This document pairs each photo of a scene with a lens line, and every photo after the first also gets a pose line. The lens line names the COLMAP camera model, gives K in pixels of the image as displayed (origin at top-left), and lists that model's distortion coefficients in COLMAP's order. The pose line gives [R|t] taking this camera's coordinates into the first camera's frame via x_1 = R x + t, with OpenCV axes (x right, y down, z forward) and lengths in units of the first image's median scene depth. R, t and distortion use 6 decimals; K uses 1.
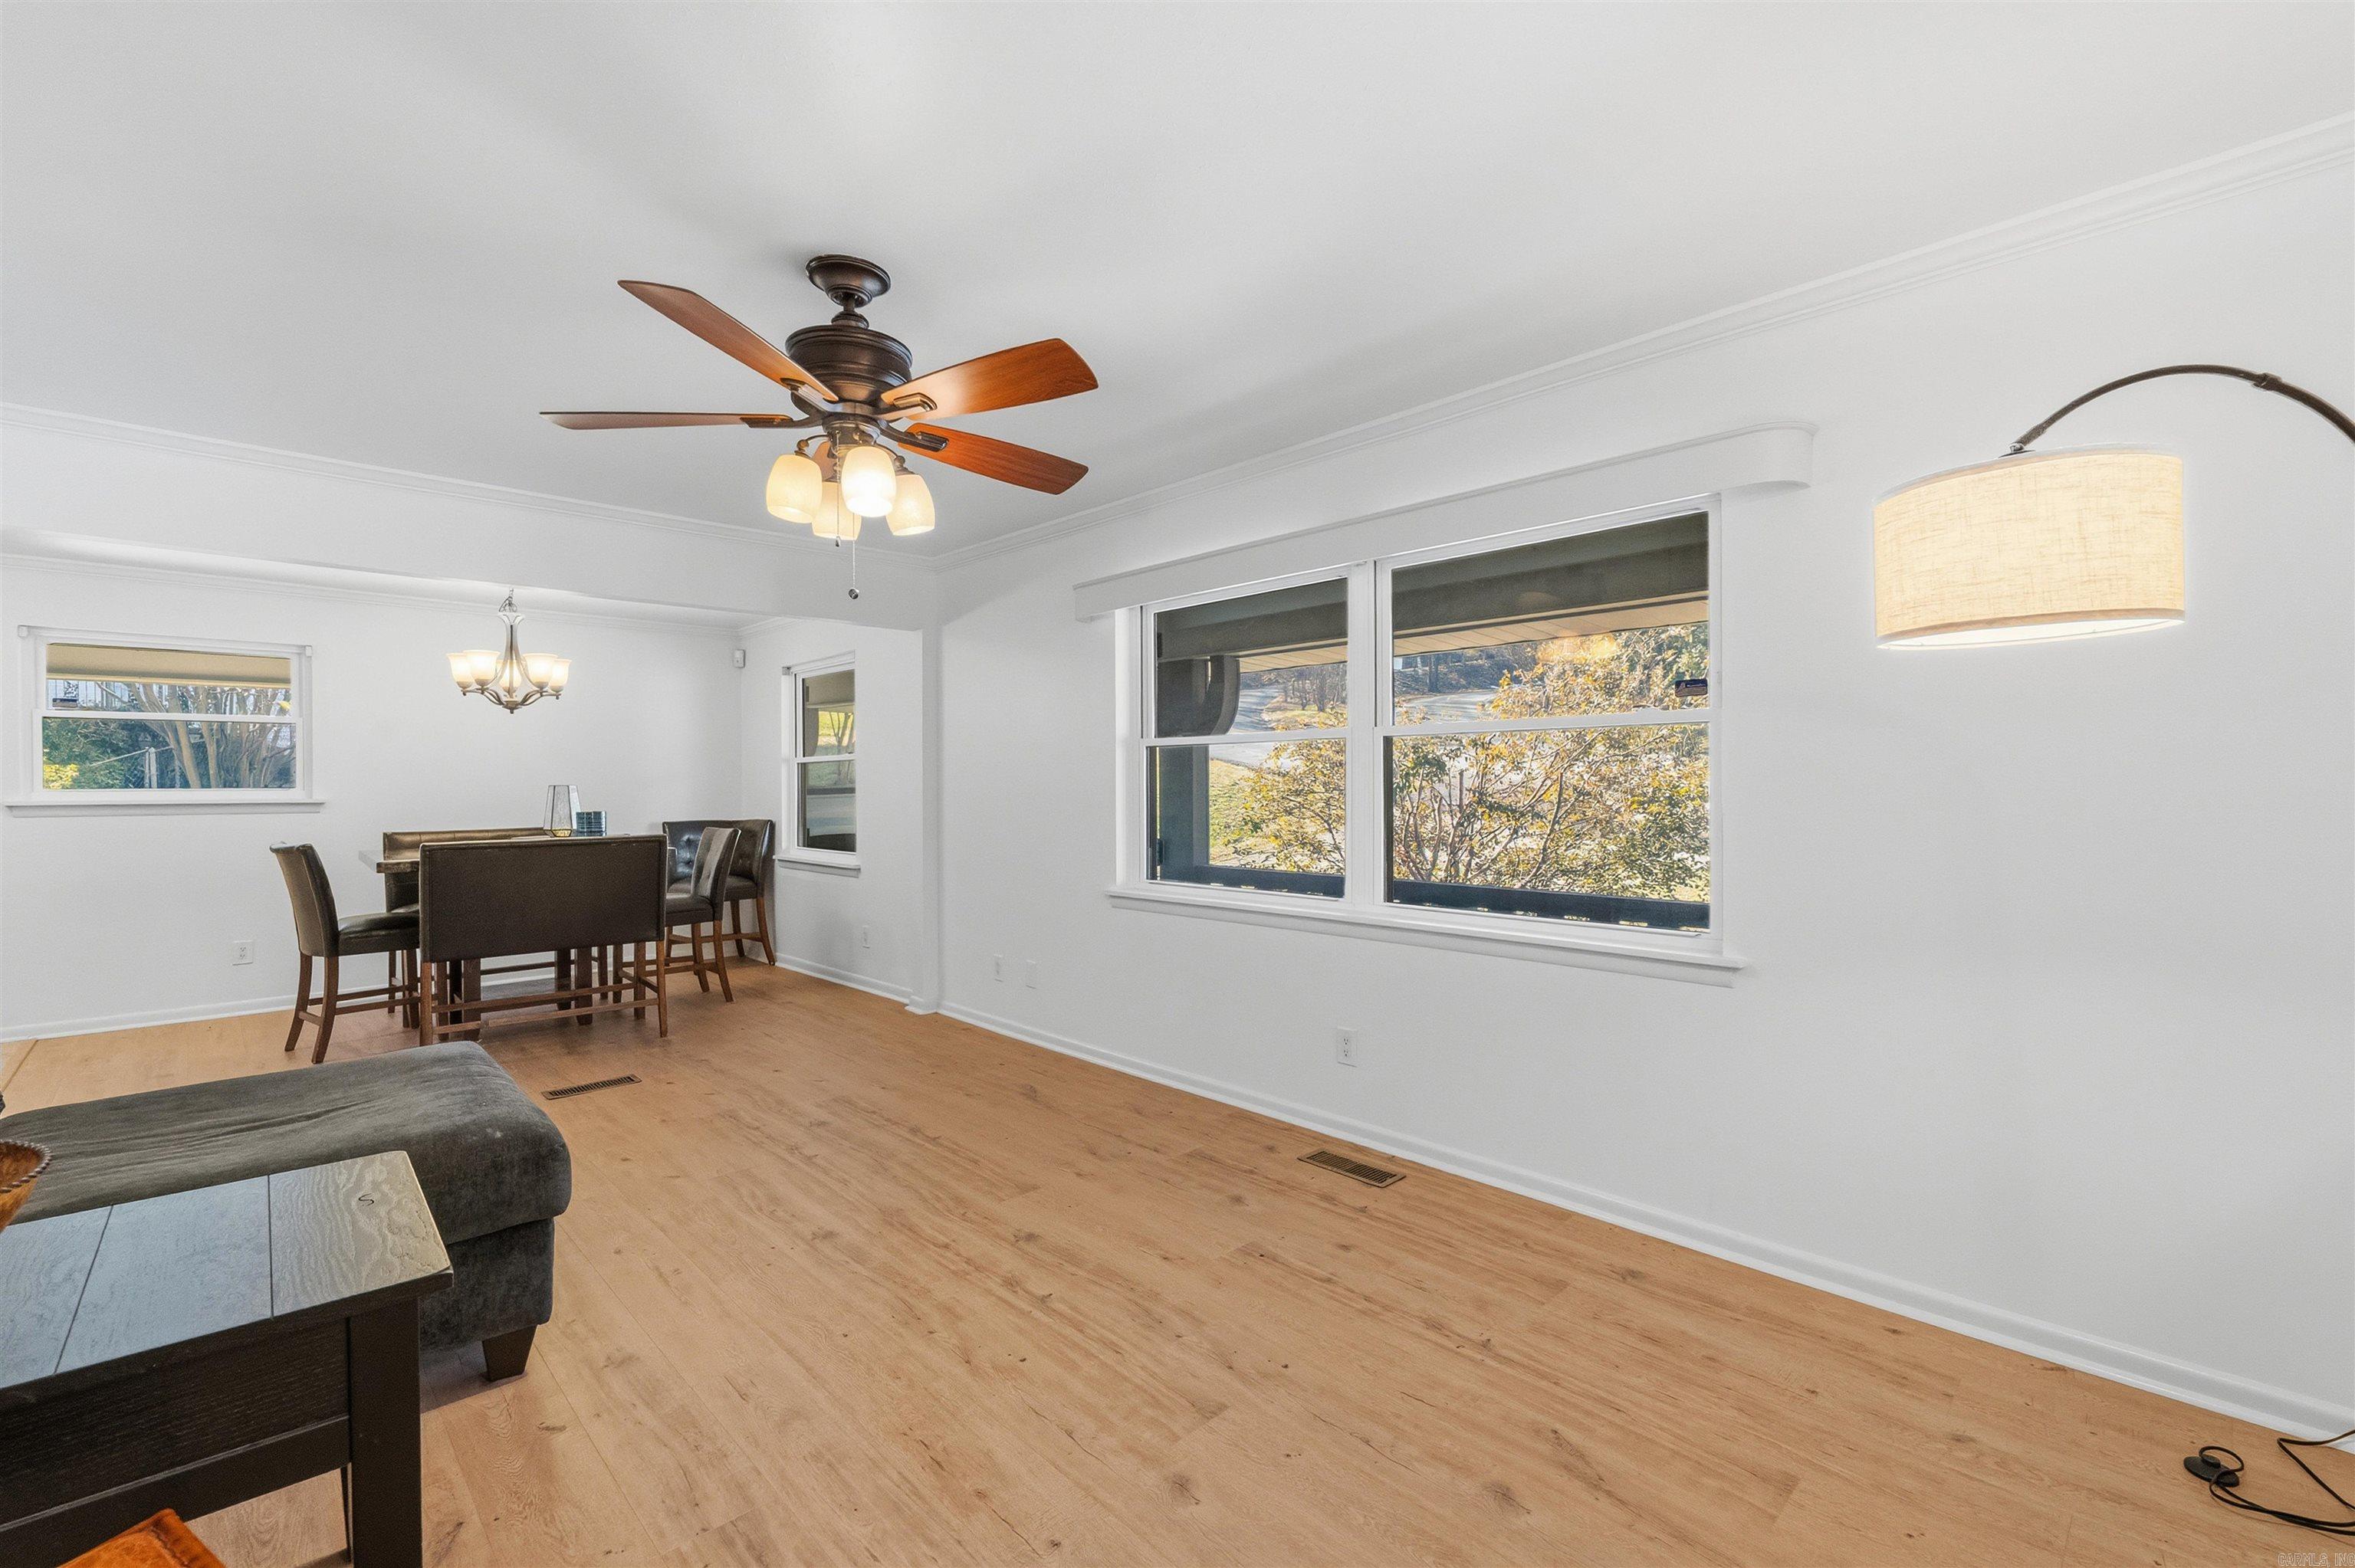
lens RADIAL K [[986.5, 0, 1183.8], [0, 986.5, 795.8], [0, 0, 1]] dist [0.002386, -0.000961]
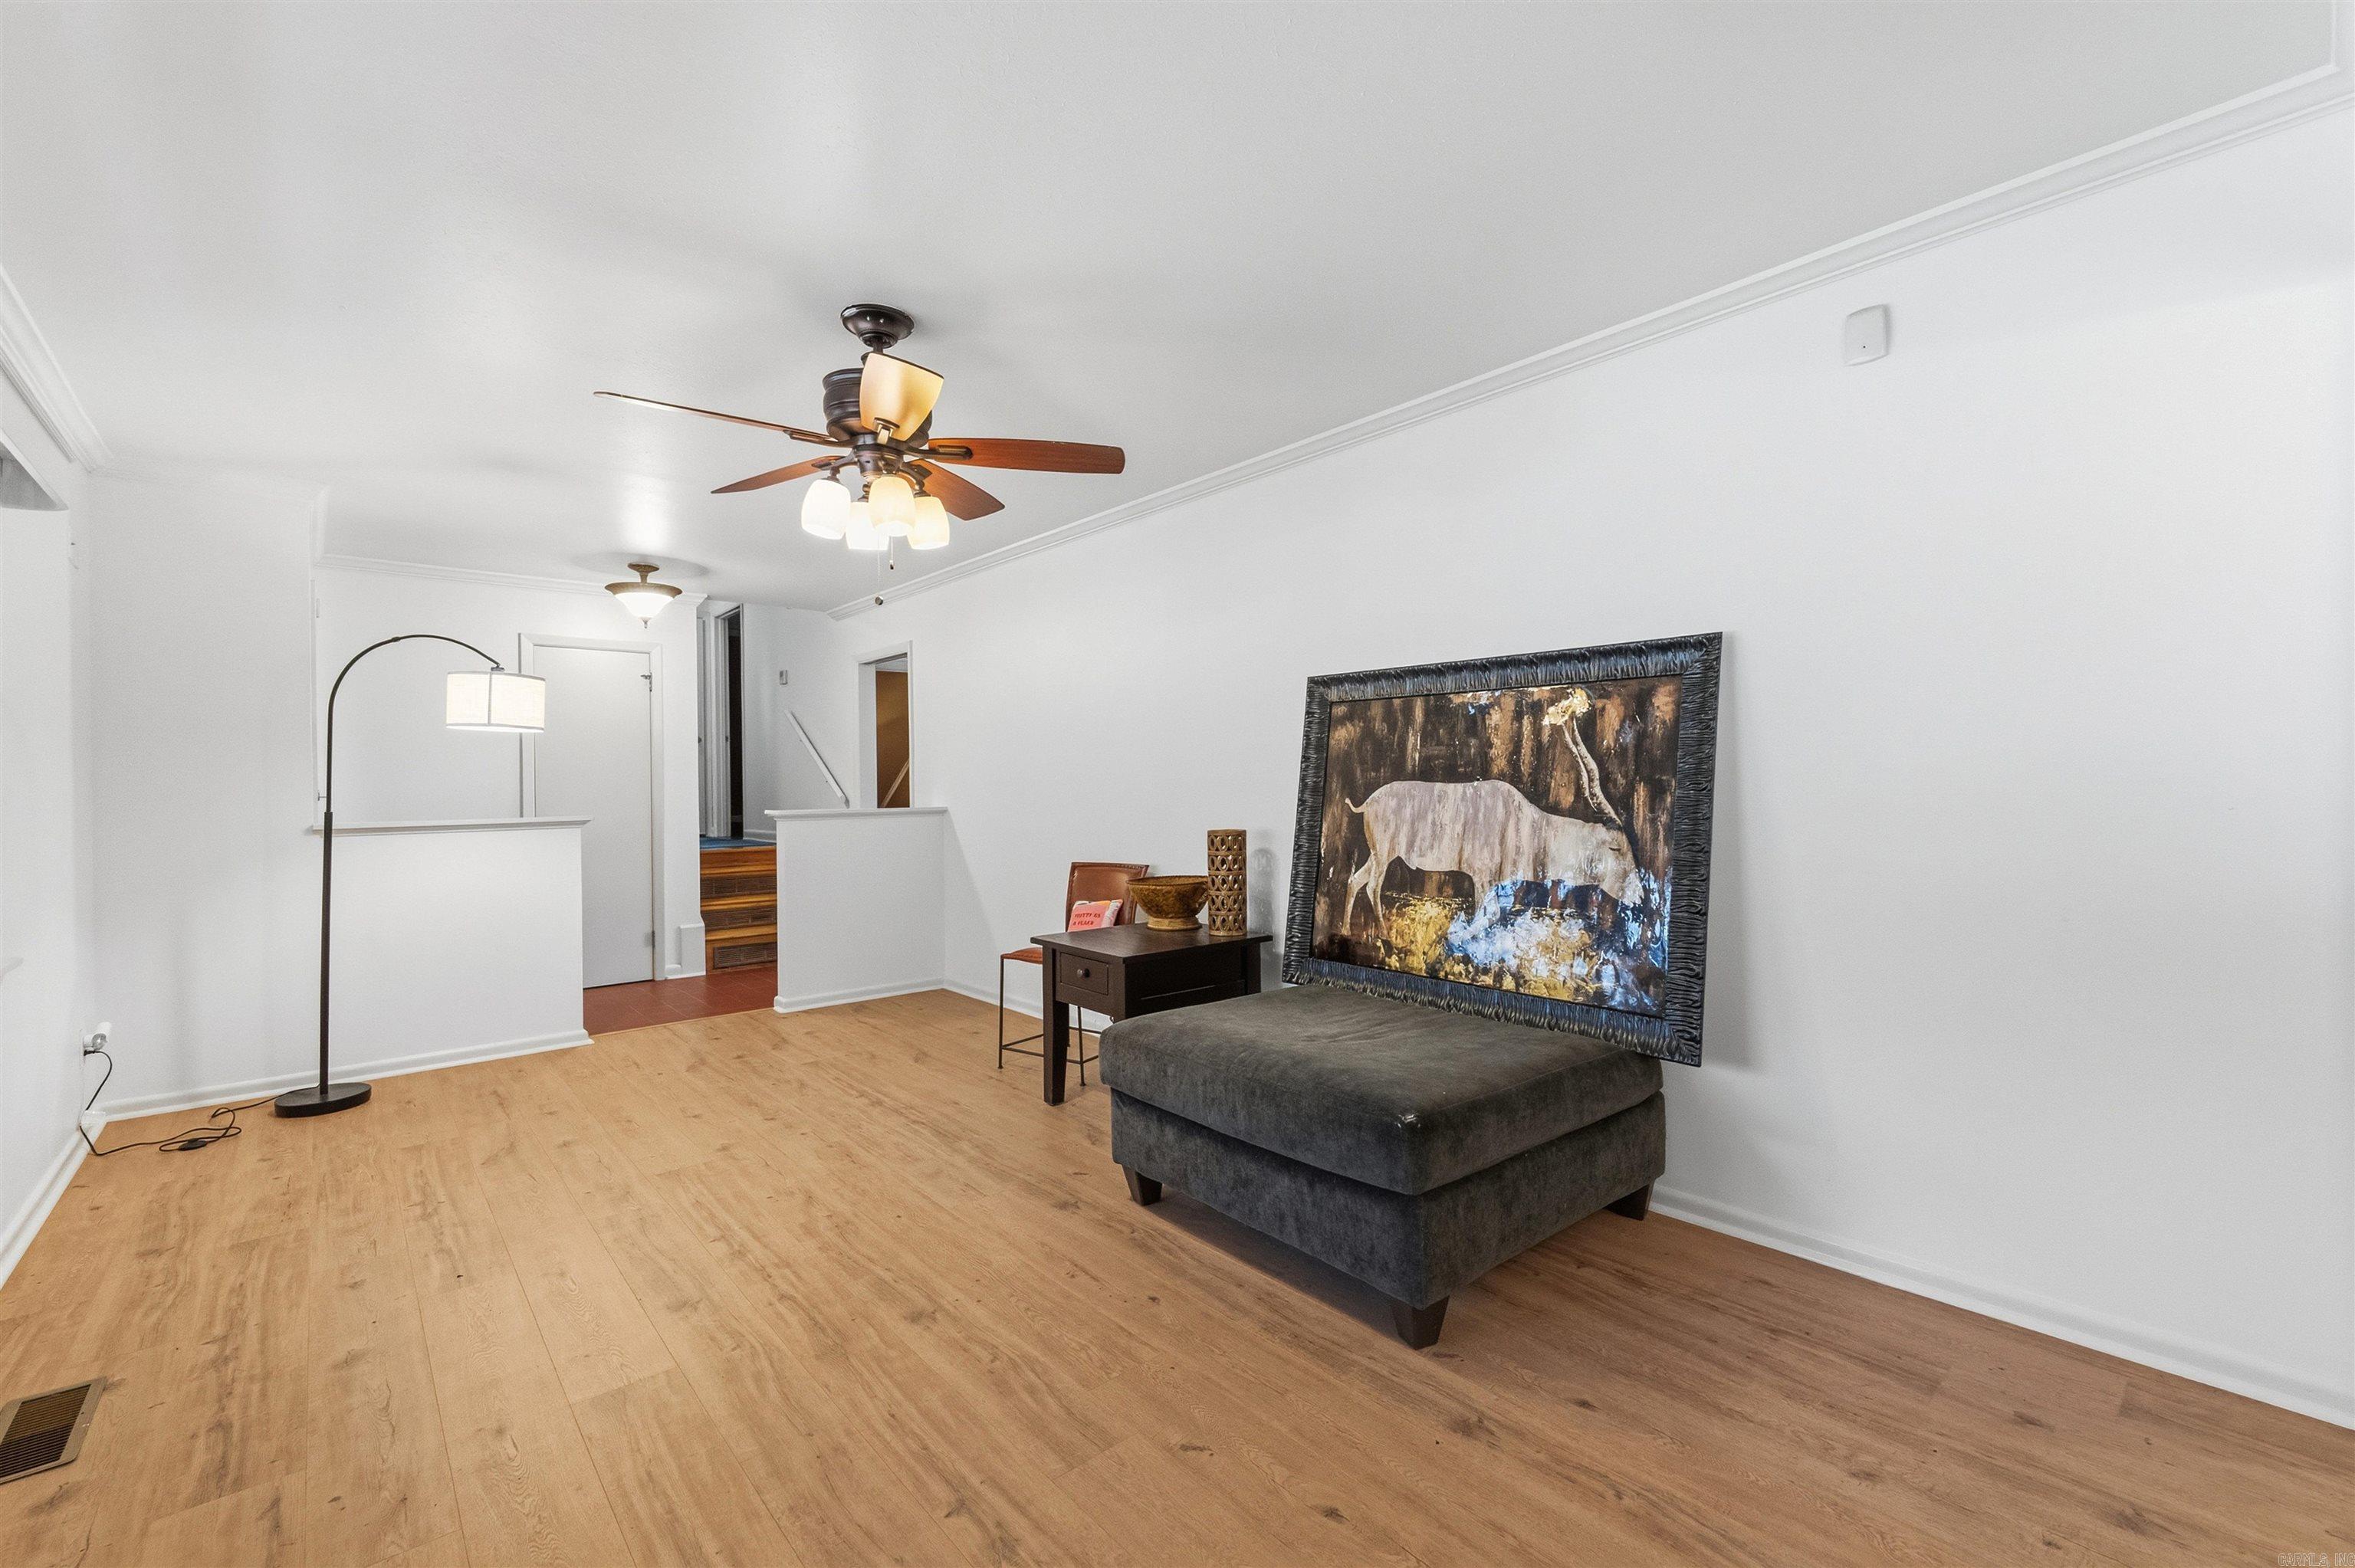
lens RADIAL K [[986.5, 0, 1175.5], [0, 986.5, 764.5], [0, 0, 1]] dist [0.002386, -0.000961]
pose [[-0.997671, 0.017804, 0.065846, -0.601847], [0.017350, 0.999822, -0.007463, 0.000723], [-0.065967, -0.006303, -0.997802, 1.707919]]
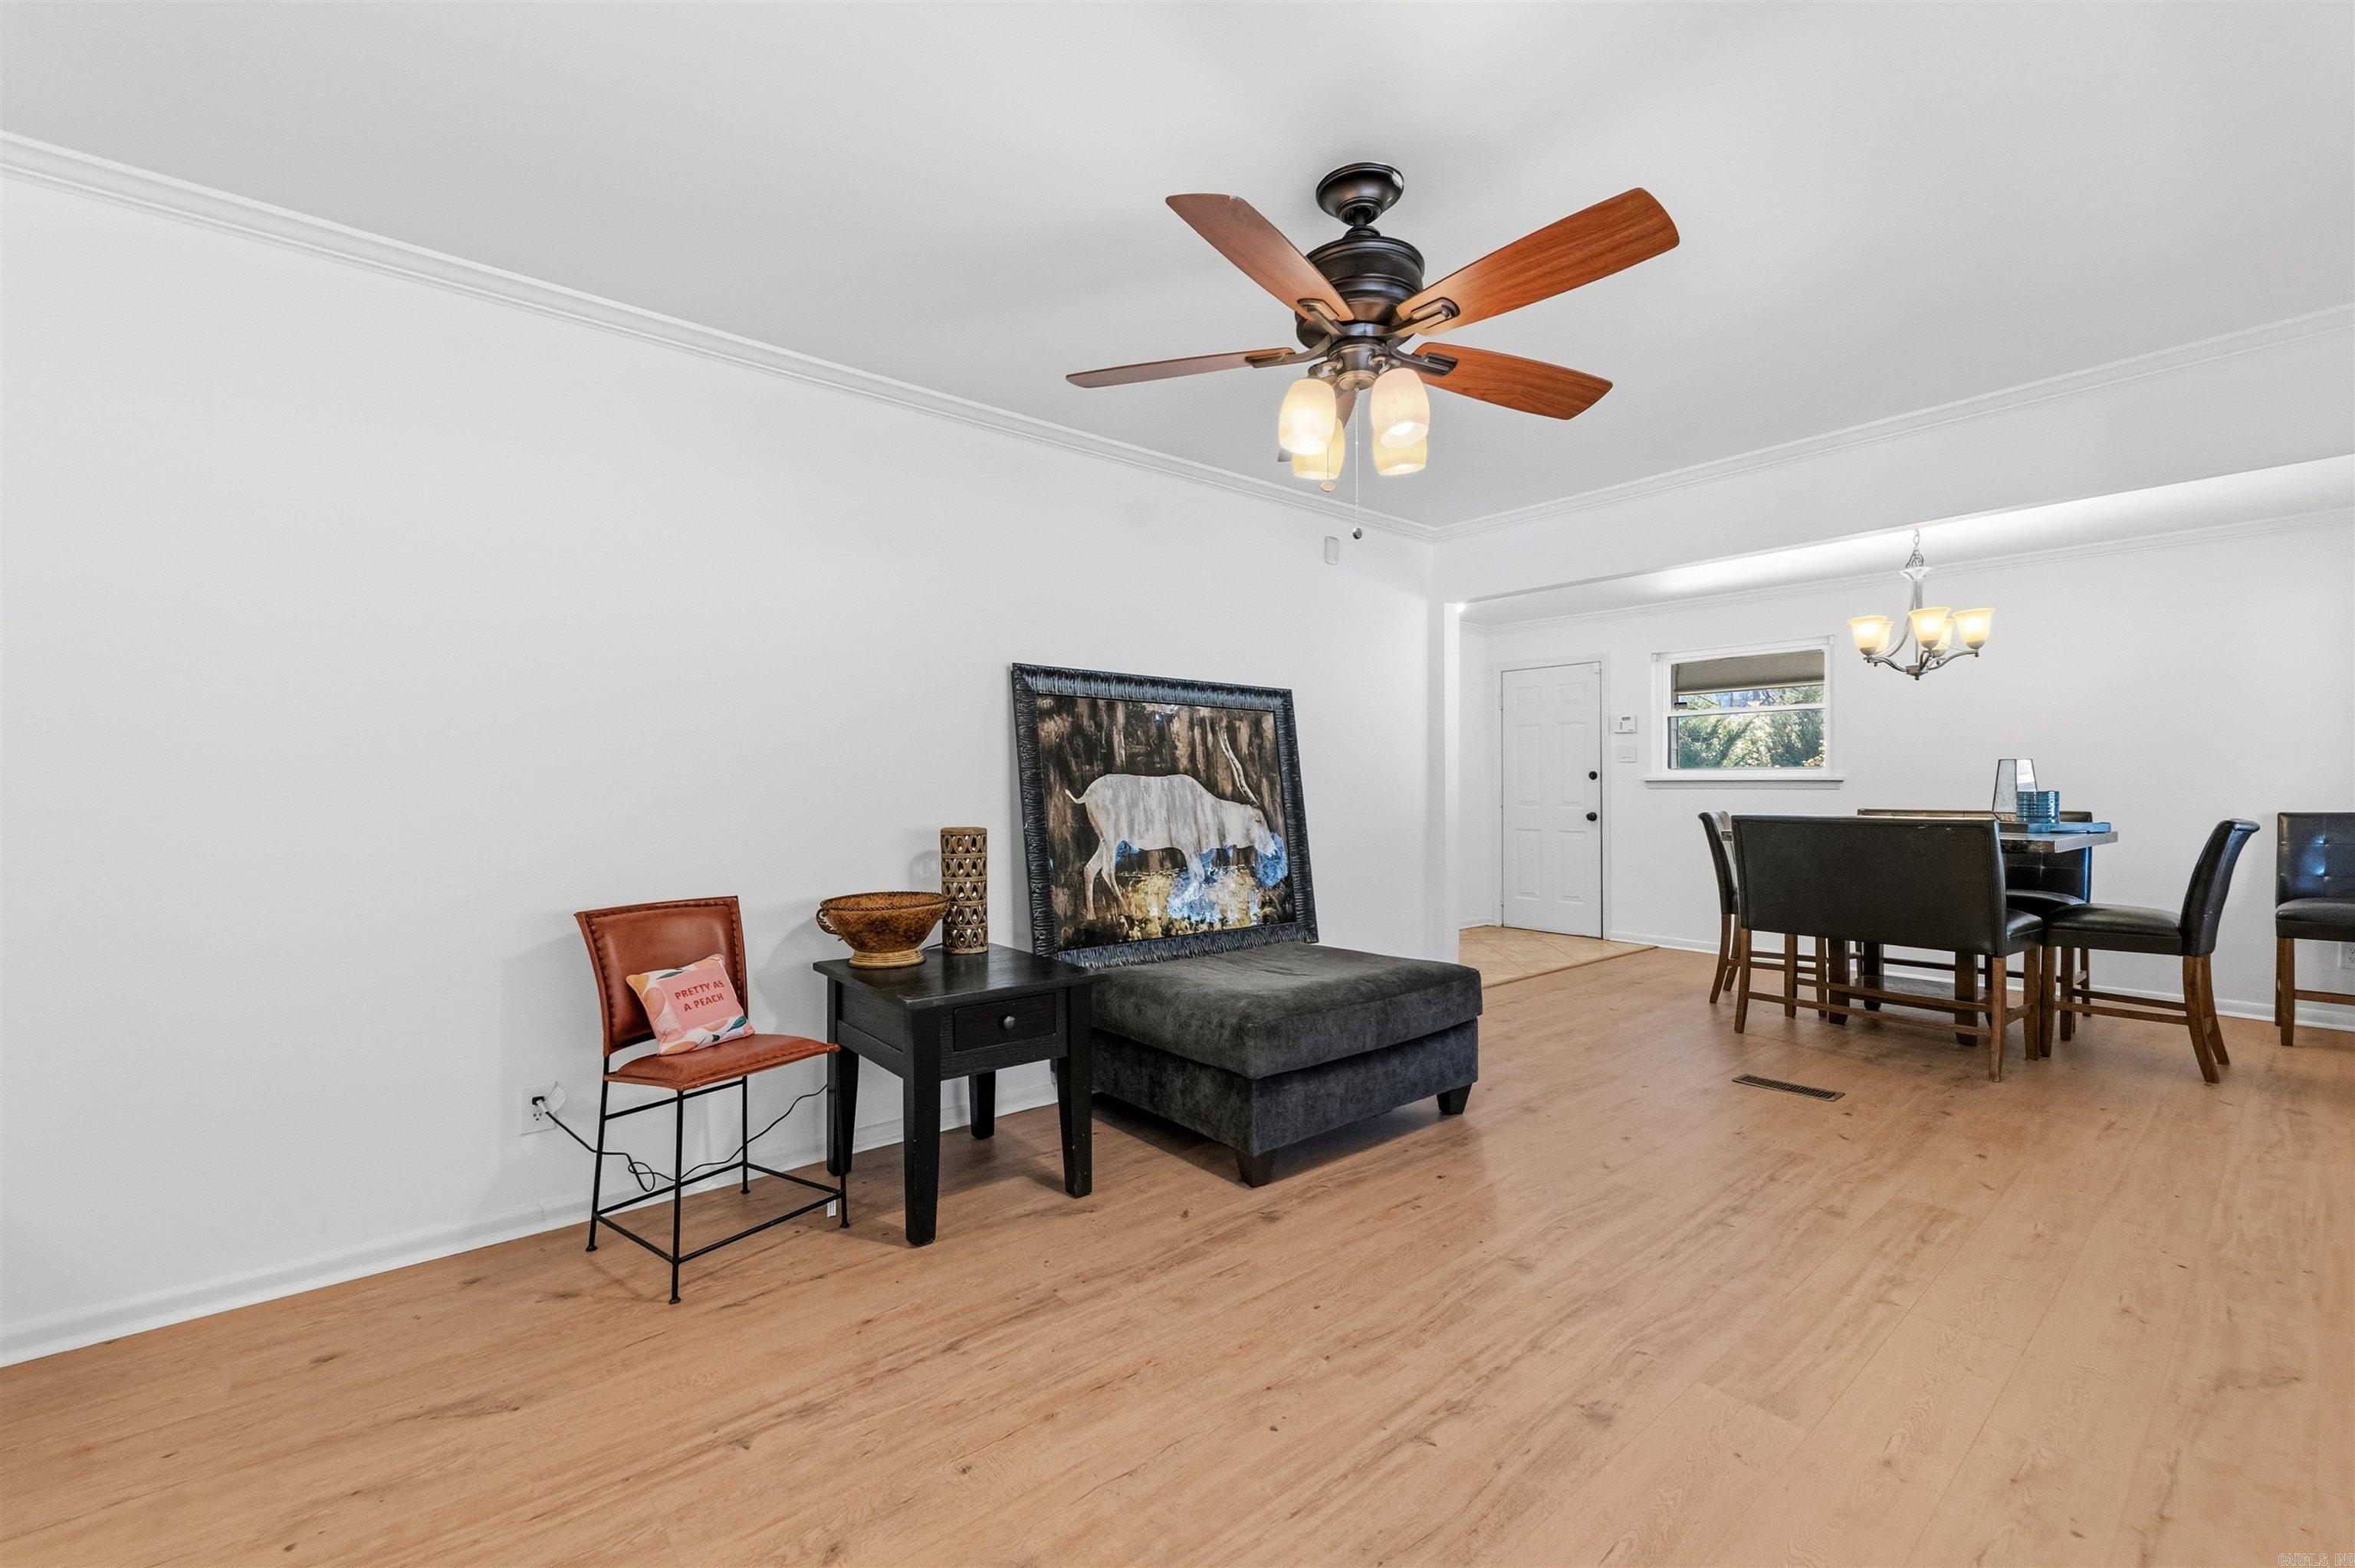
lens RADIAL K [[986.5, 0, 1179.1], [0, 986.5, 786.3], [0, 0, 1]] dist [0.002386, -0.000961]
pose [[-0.071450, 0.003922, -0.997436, 0.486610], [-0.005918, 0.999973, 0.004356, 0.025773], [0.997427, 0.006214, -0.071425, 0.722248]]
